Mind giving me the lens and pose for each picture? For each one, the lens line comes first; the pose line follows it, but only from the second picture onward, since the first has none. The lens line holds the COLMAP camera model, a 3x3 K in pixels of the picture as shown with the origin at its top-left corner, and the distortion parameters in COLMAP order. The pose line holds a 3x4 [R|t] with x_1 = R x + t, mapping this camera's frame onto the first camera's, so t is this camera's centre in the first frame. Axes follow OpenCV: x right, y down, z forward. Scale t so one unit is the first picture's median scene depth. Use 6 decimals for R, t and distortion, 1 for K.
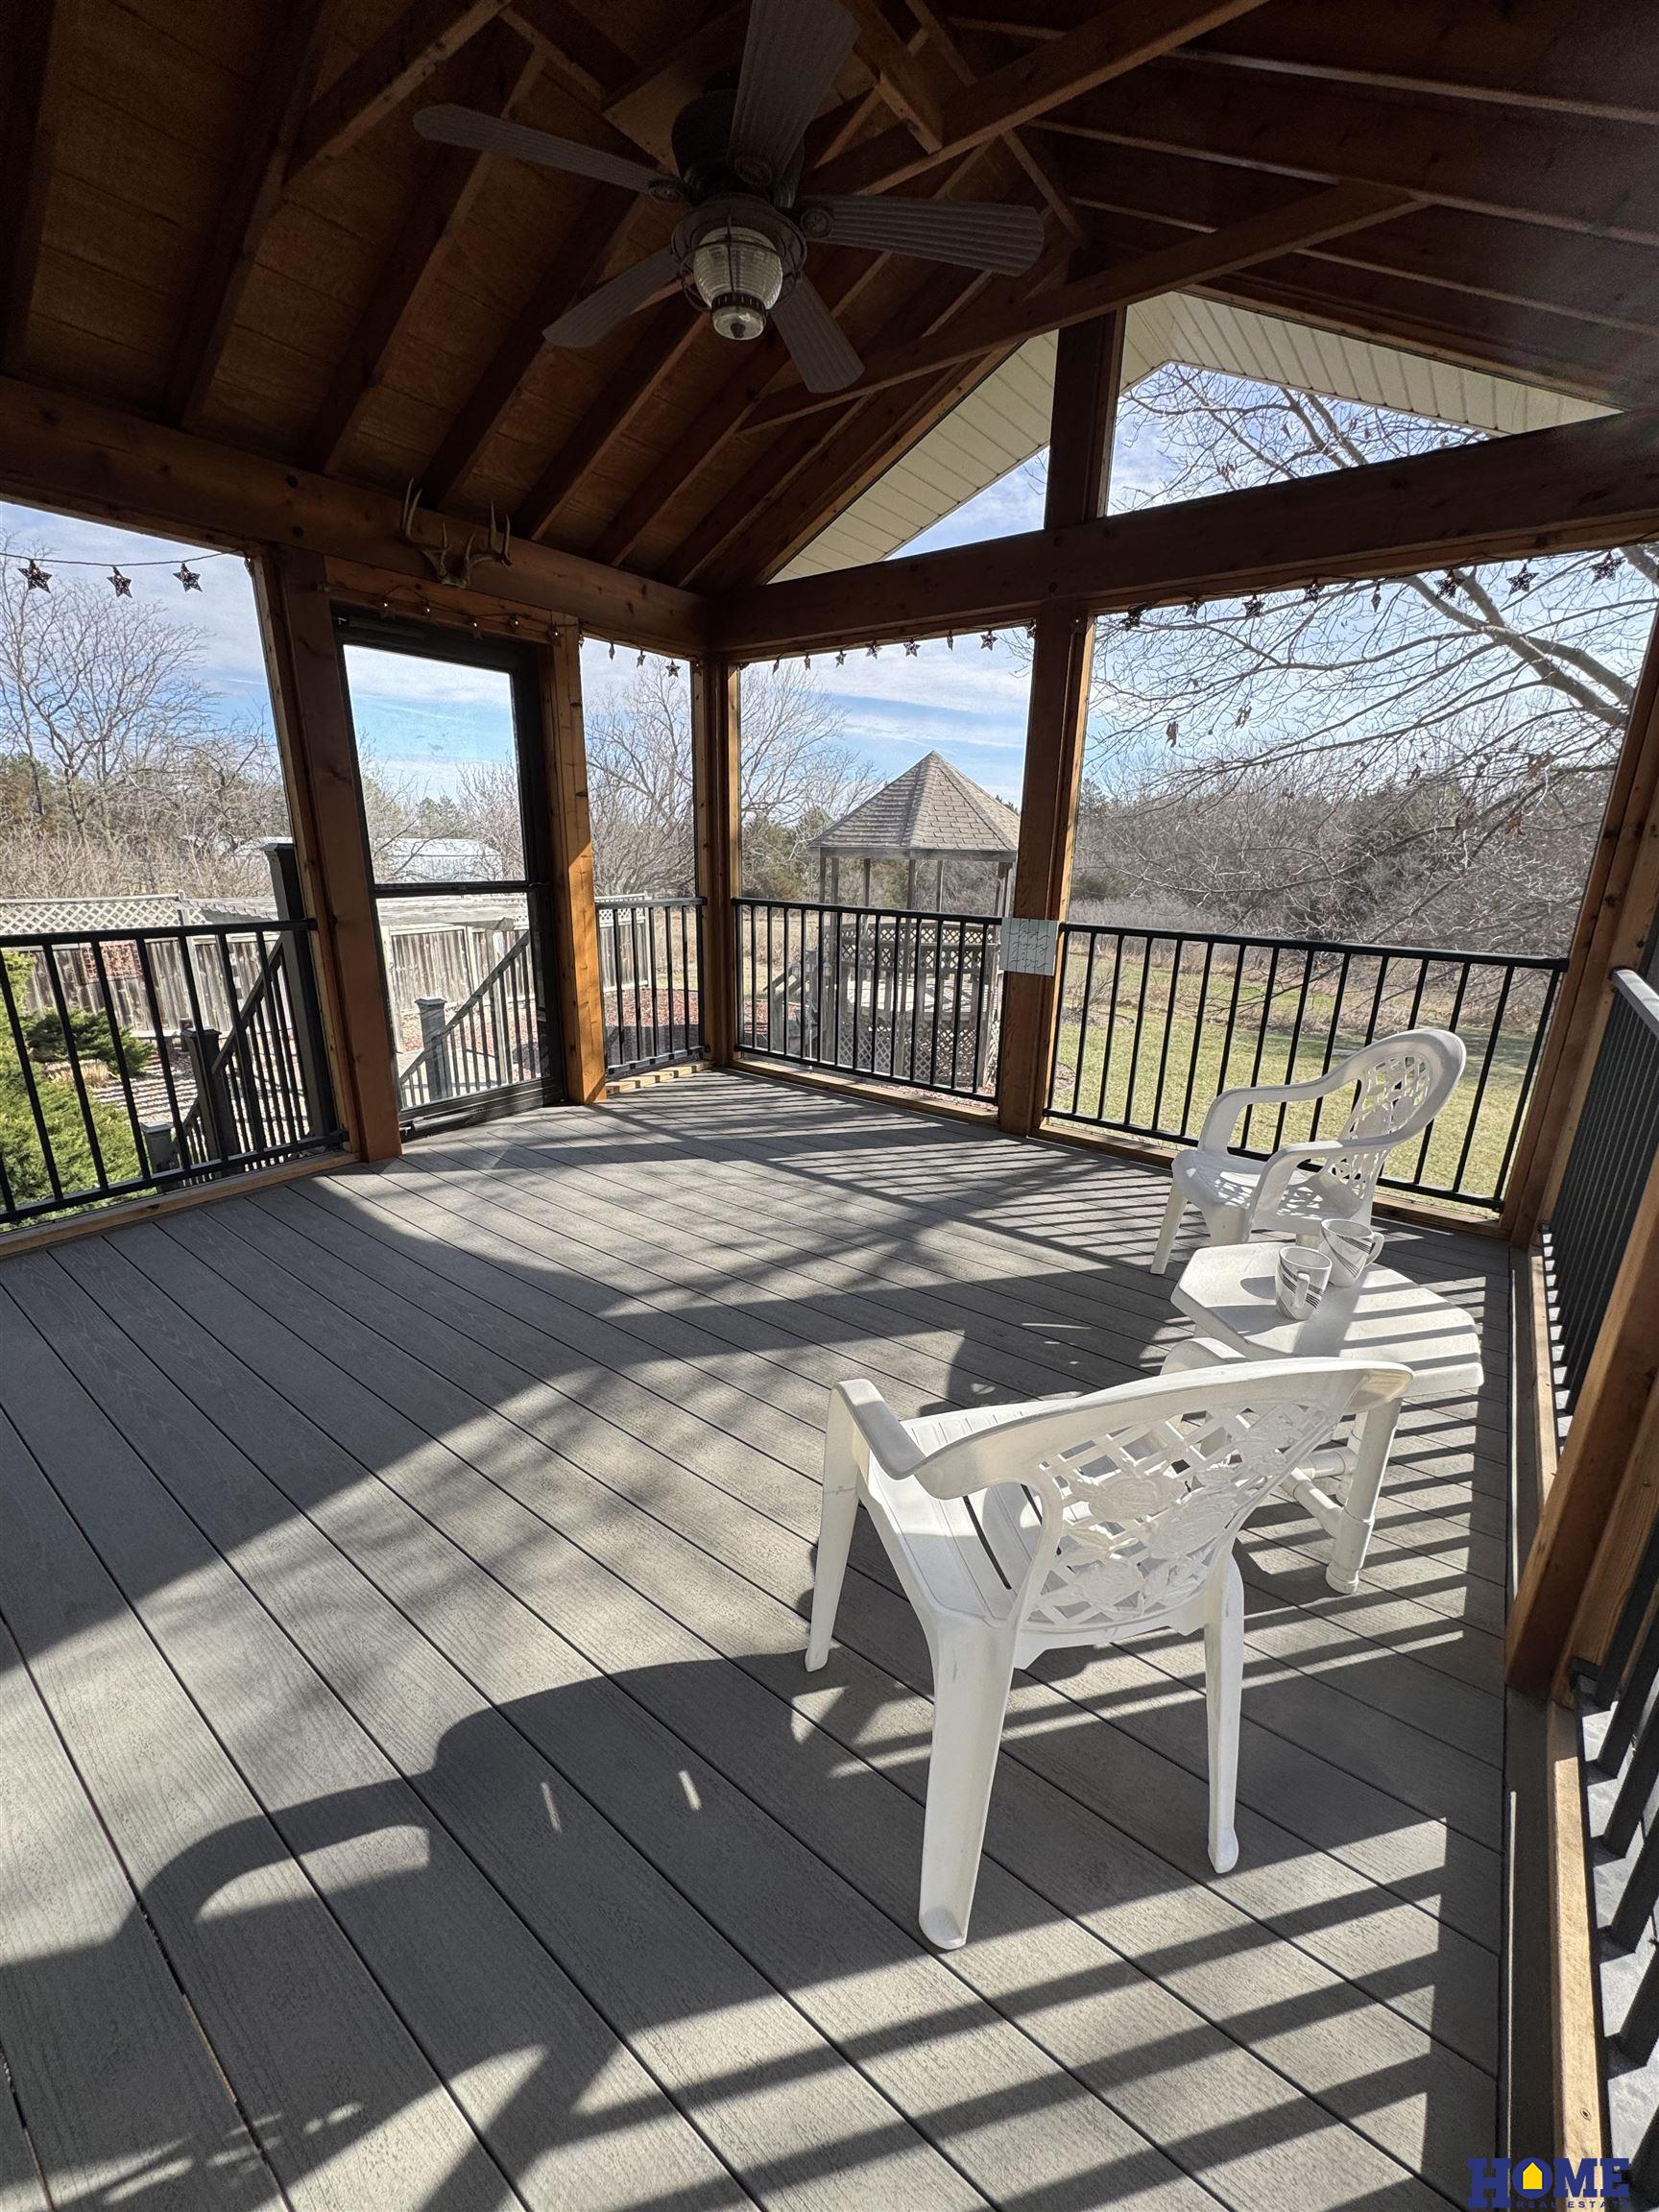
lens RADIAL K [[876.1, 0, 823.9], [0, 876.1, 1111.9], [0, 0, 1]] dist [0.003992, 0.000234]
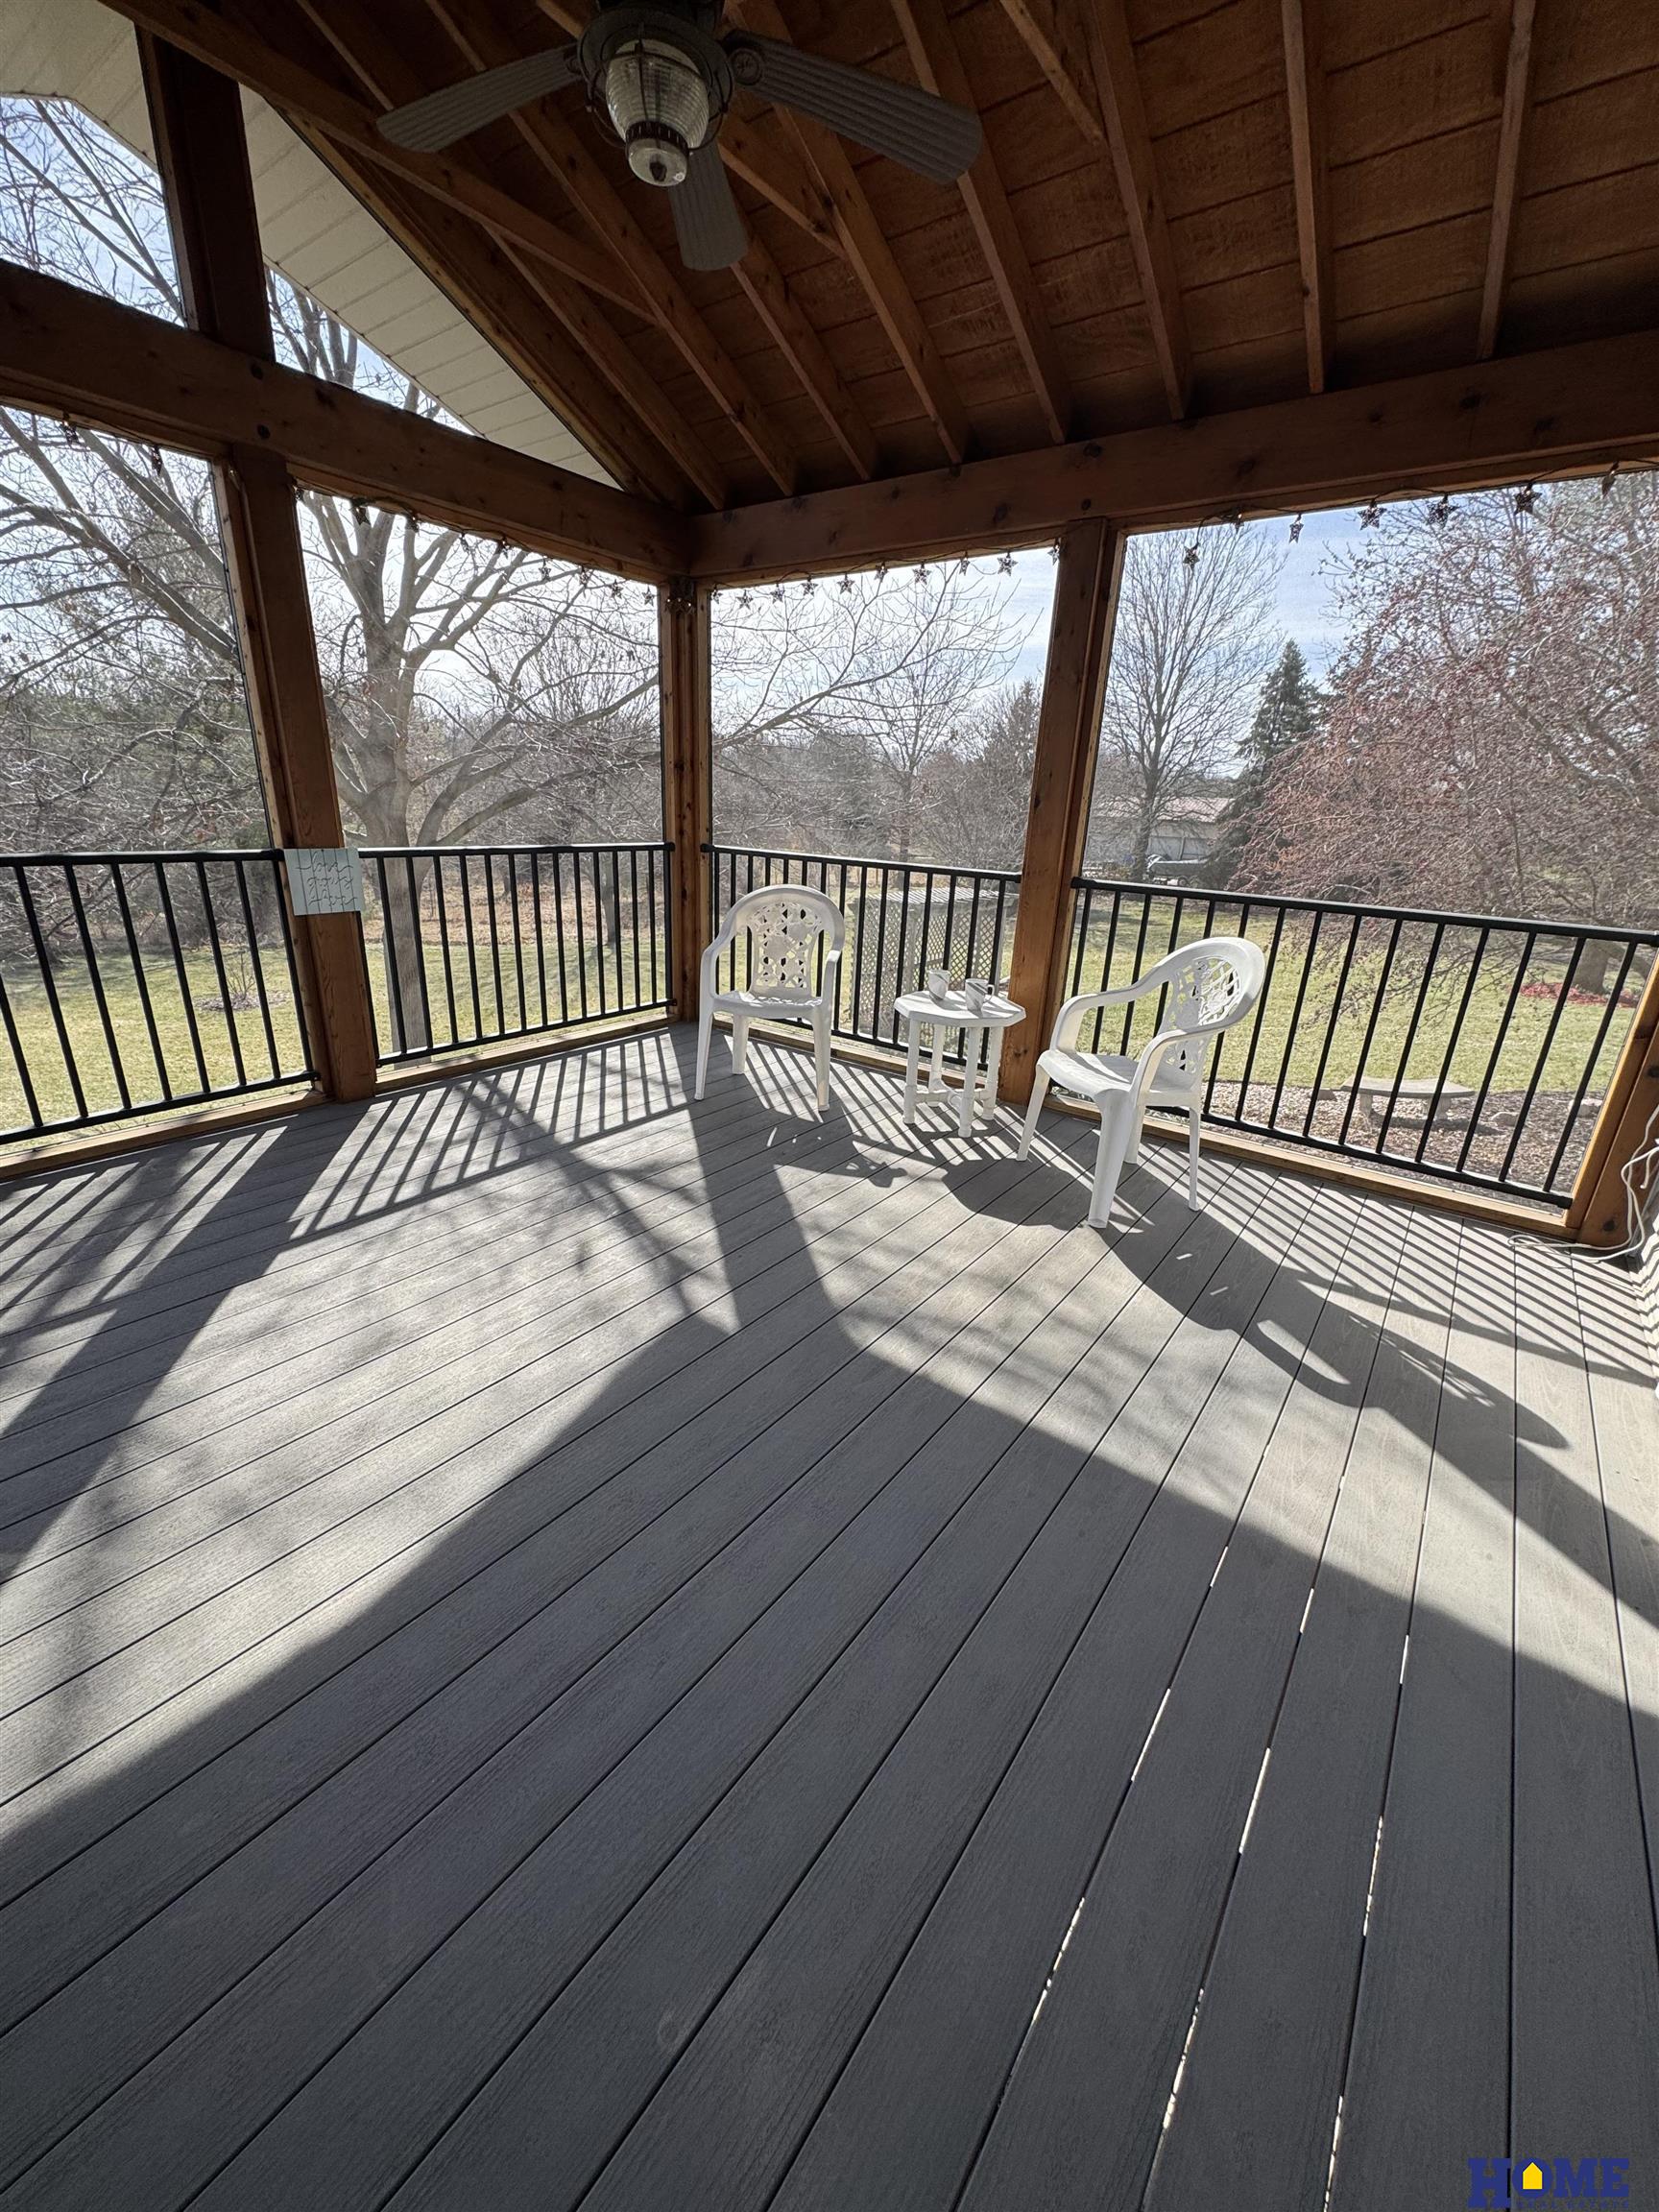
lens RADIAL K [[876.1, 0, 827.0], [0, 876.1, 1105.7], [0, 0, 1]] dist [0.003992, 0.000234]
pose [[-0.007217, -0.352791, 0.935674, -0.726533], [0.253630, 0.904455, 0.342977, -0.180672], [-0.967274, 0.239790, 0.082951, 0.573011]]
